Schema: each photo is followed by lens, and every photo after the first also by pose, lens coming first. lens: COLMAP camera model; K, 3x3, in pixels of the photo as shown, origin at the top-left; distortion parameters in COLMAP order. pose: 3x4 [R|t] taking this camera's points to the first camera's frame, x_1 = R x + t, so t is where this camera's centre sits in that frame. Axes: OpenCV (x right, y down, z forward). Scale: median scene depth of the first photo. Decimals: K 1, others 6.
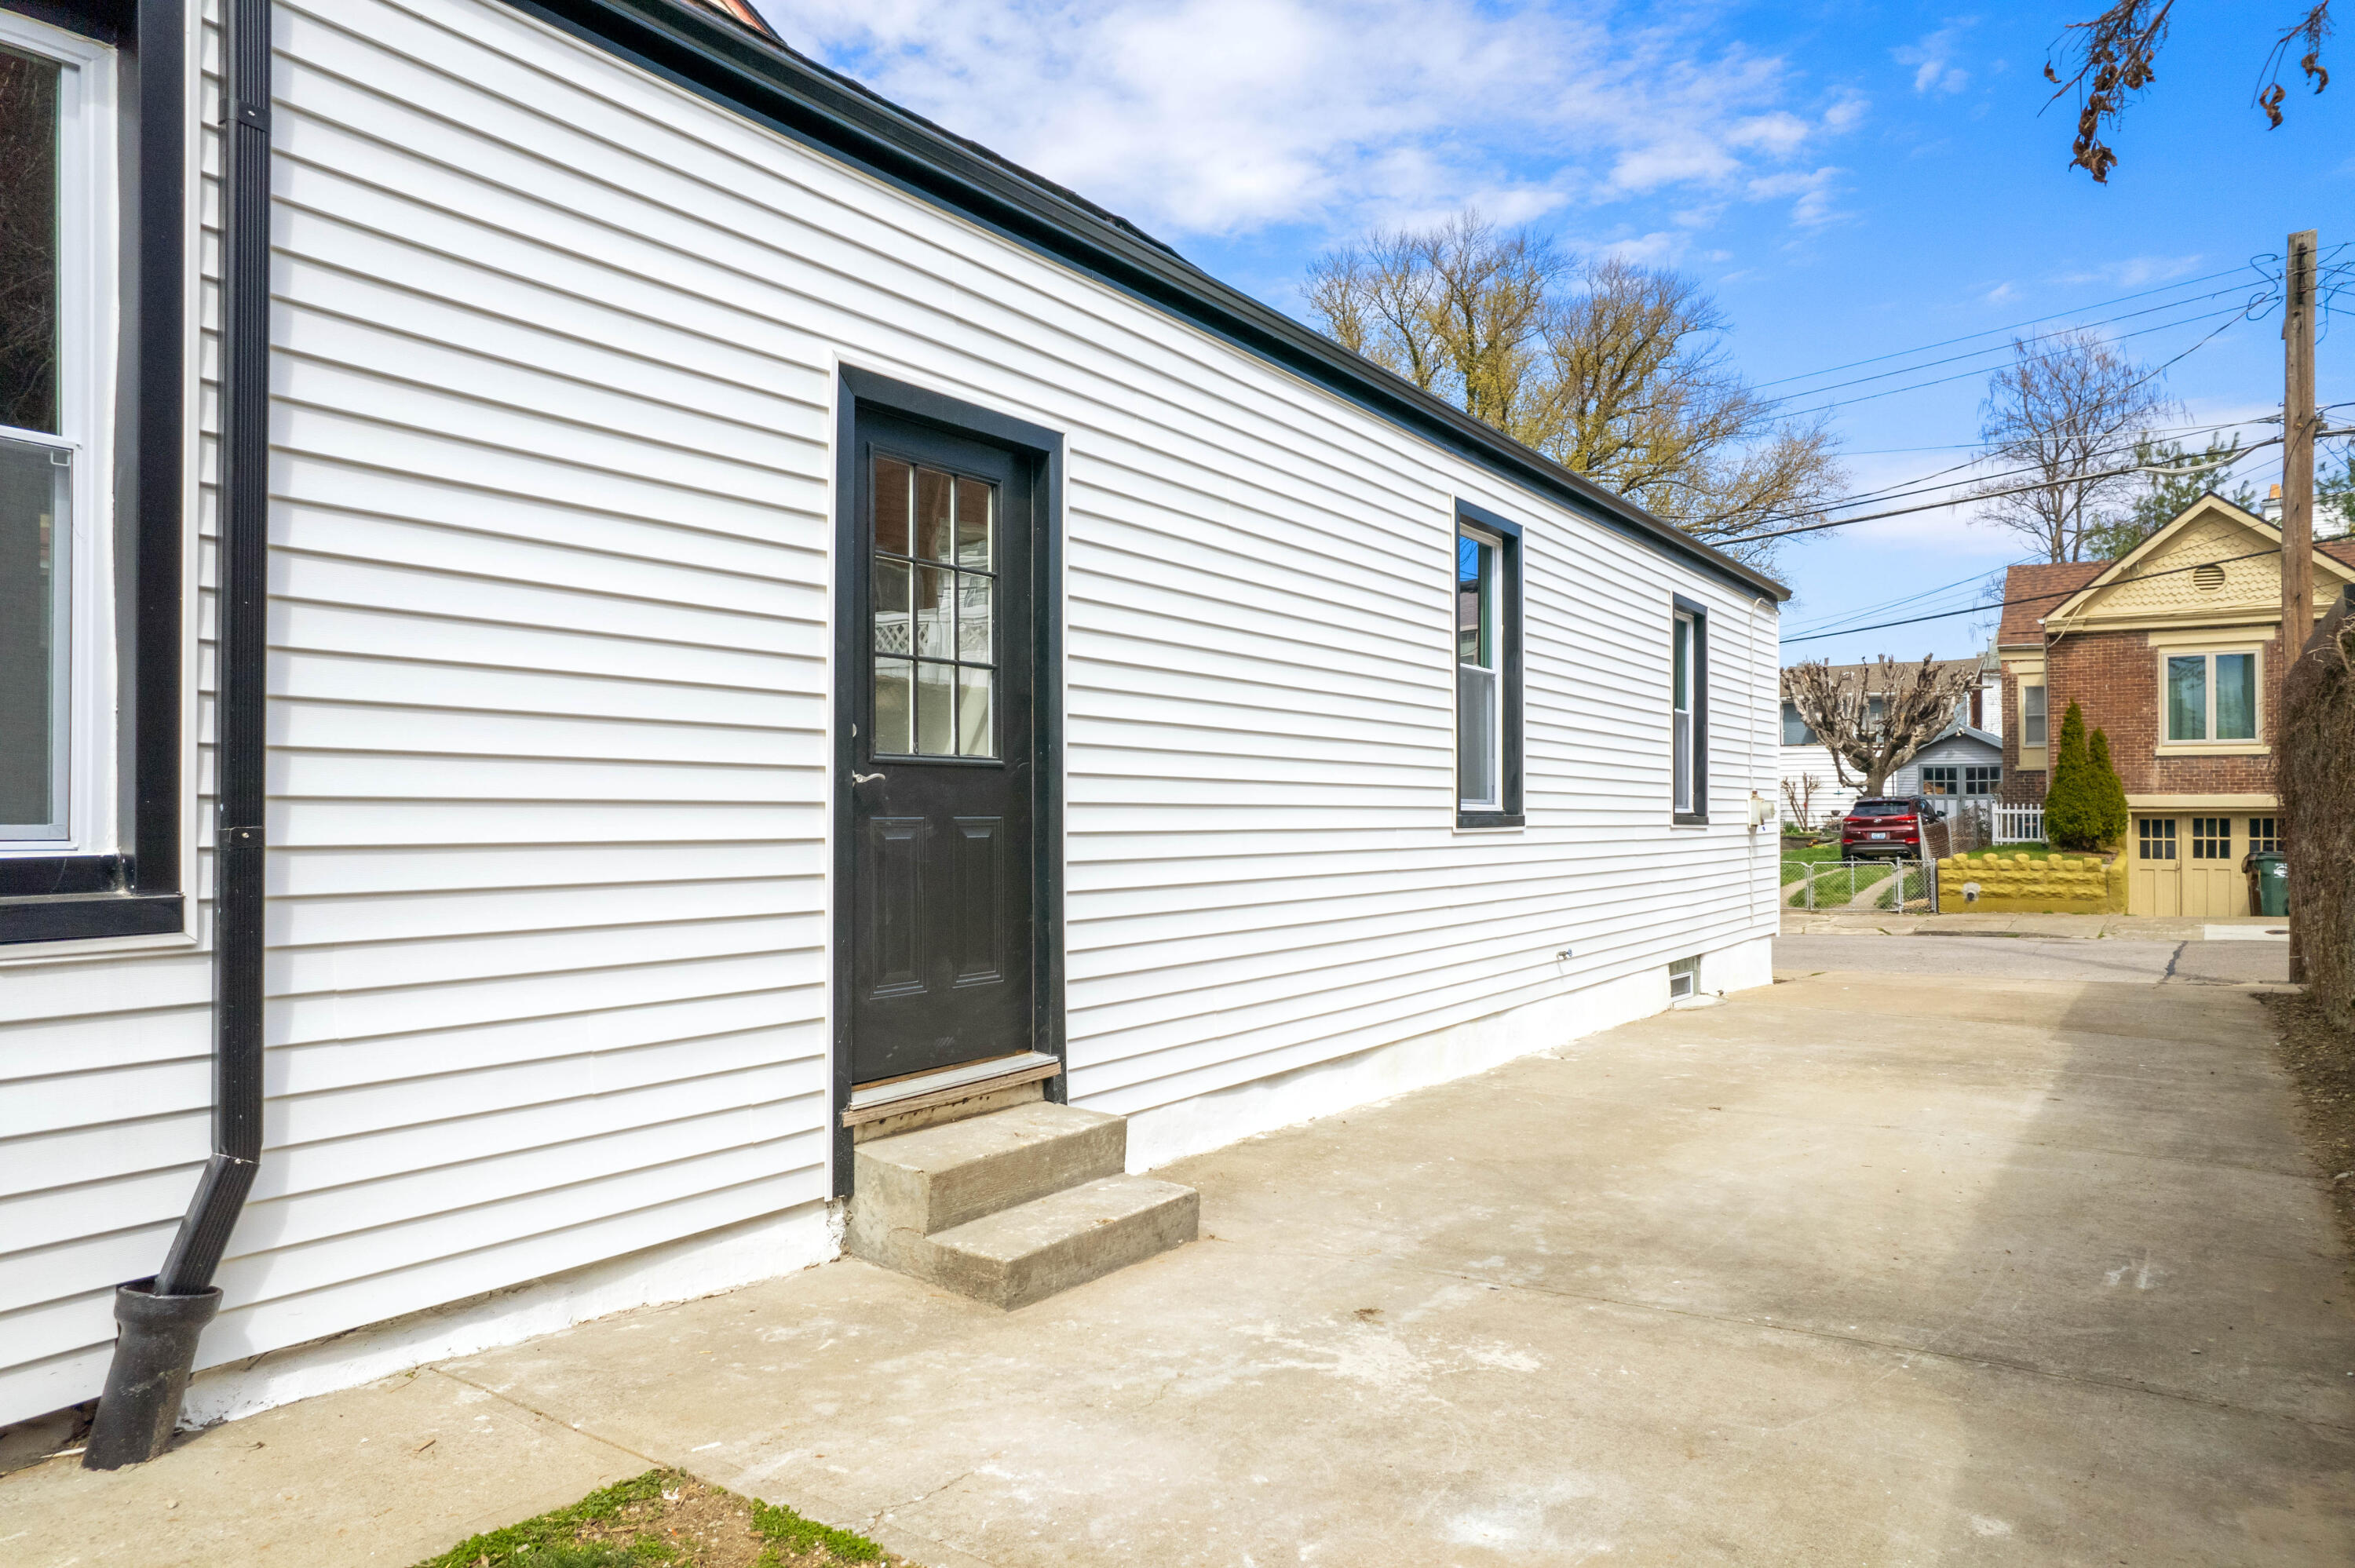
lens RADIAL K [[1514.1, 0, 1183.8], [0, 1514.1, 794.6], [0, 0, 1]] dist [-0.035891, 0.027152]
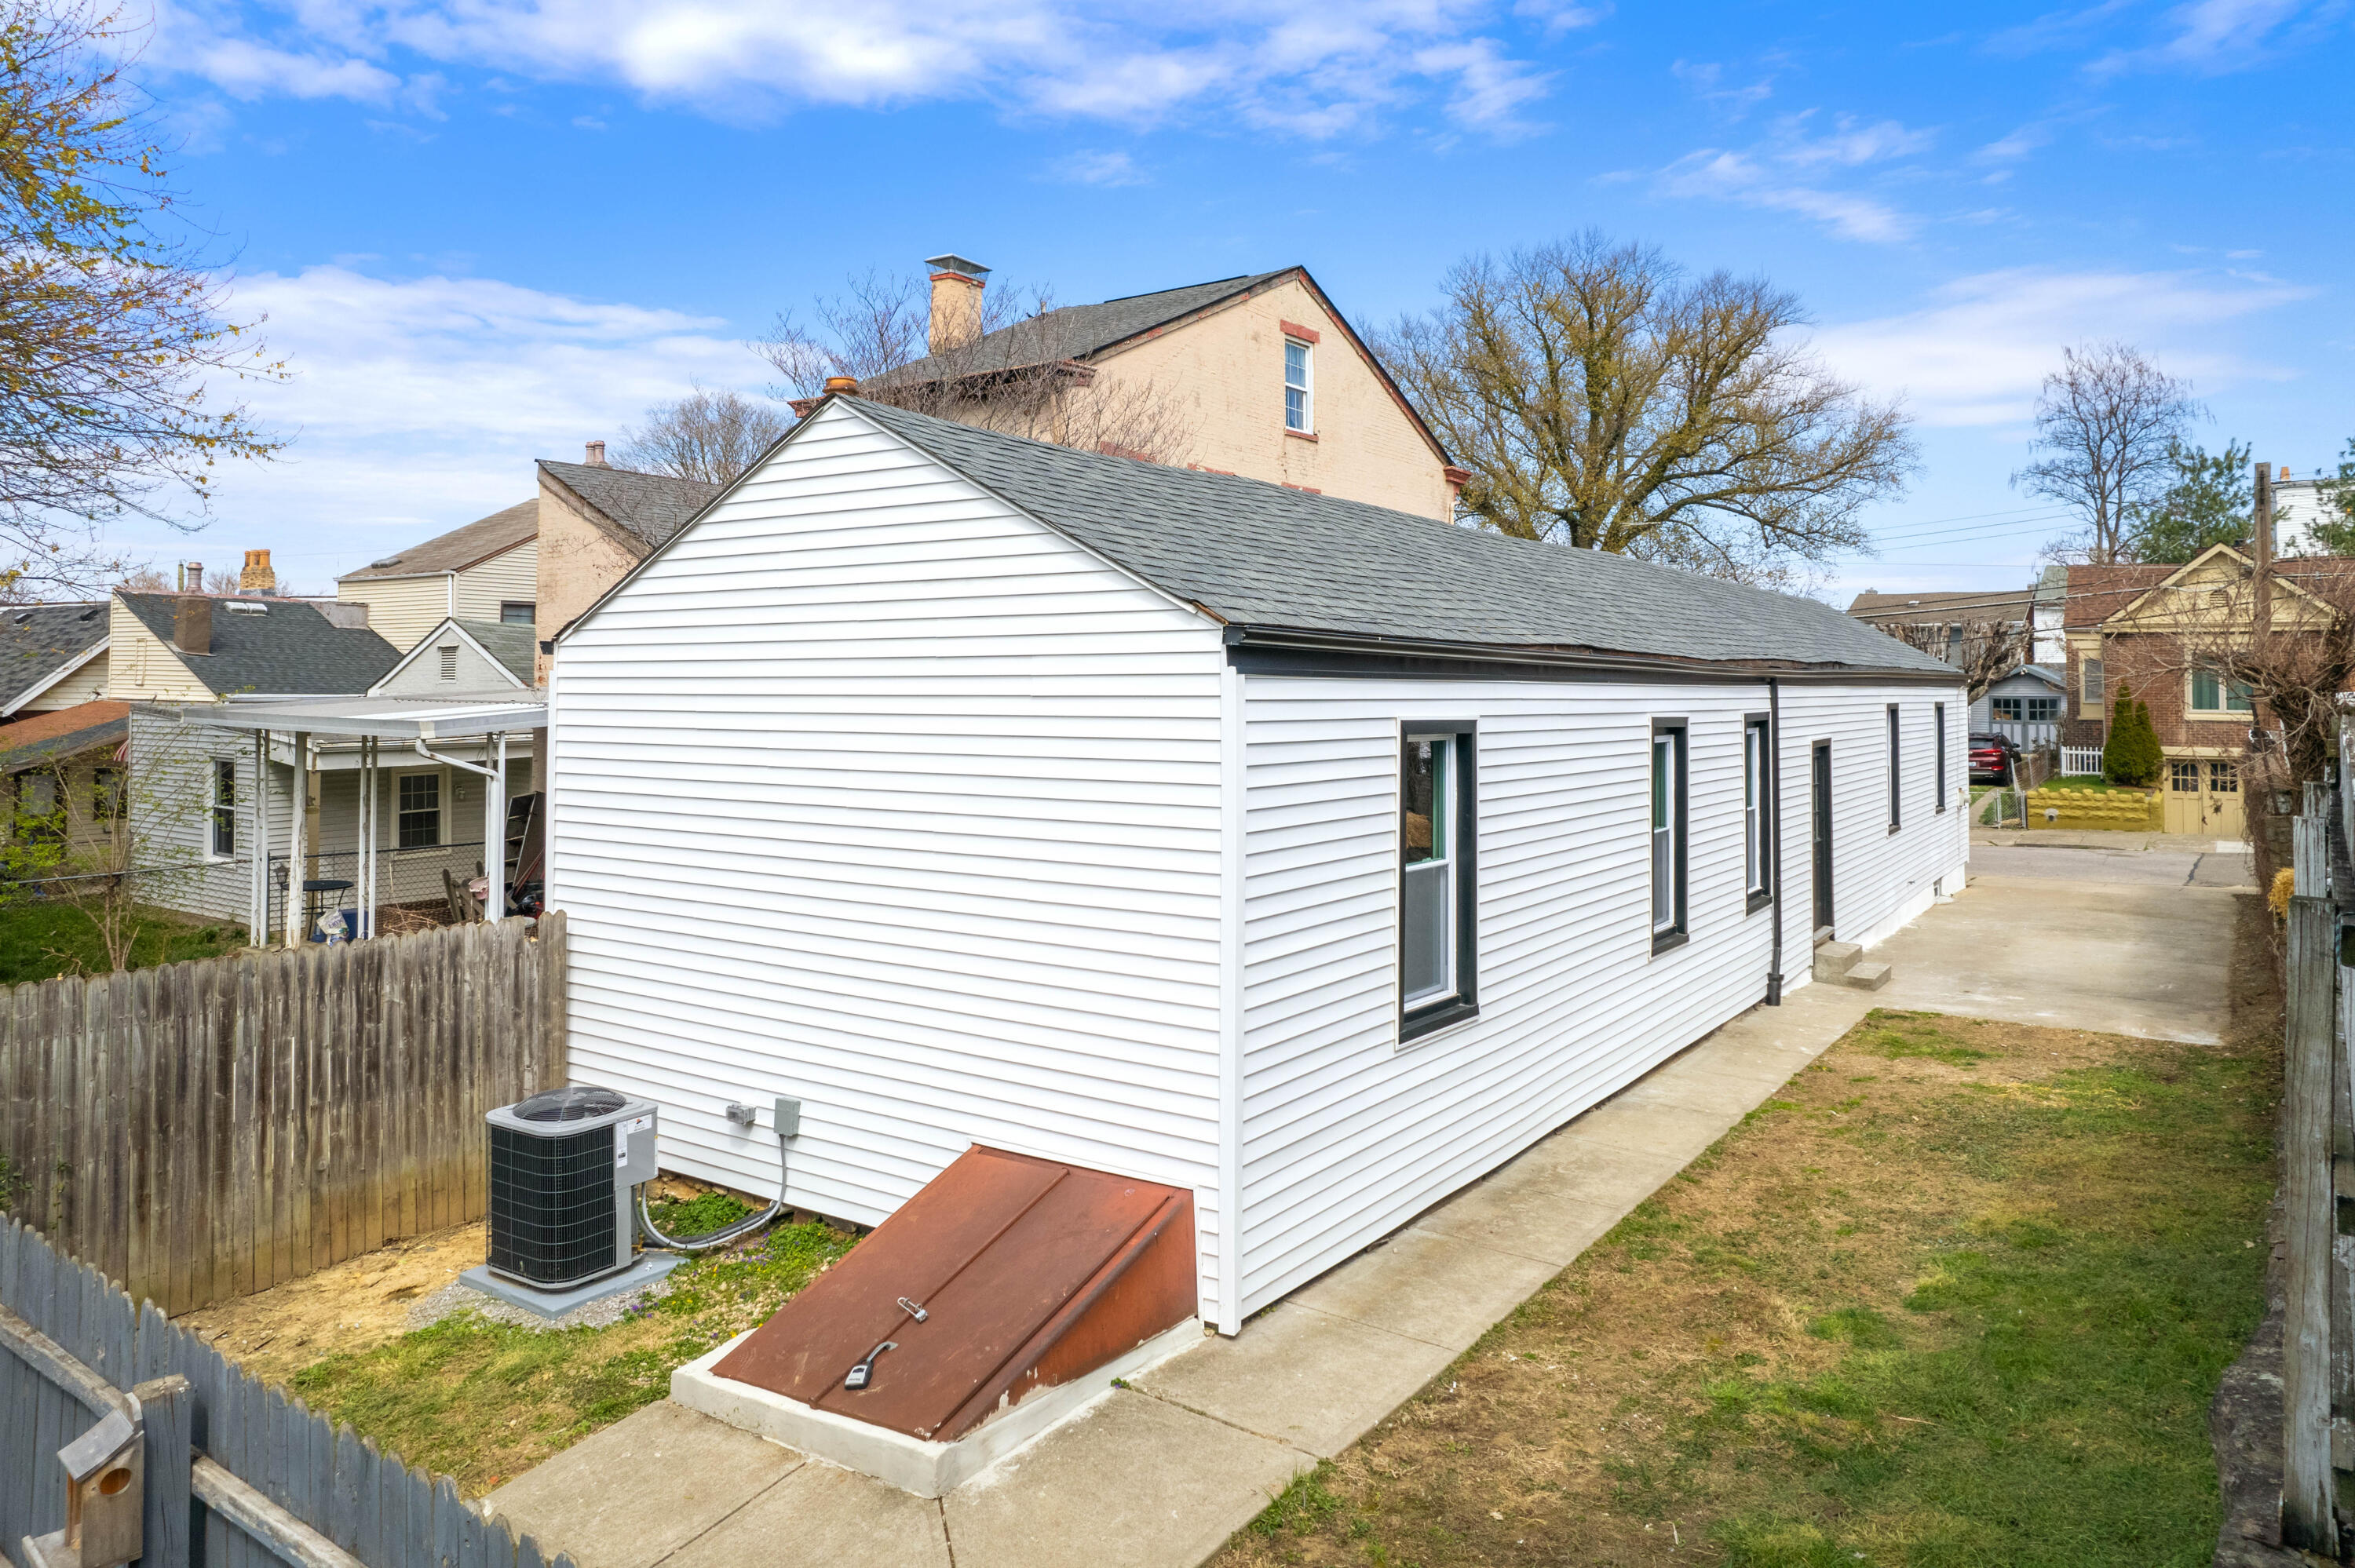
lens RADIAL K [[1514.1, 0, 1085.6], [0, 1514.1, 671.1], [0, 0, 1]] dist [-0.035891, 0.027152]
pose [[0.998059, -0.010728, -0.061341, -0.316527], [0.010892, 0.999938, 0.002351, -0.087074], [0.061312, -0.003014, 0.998114, -0.501893]]
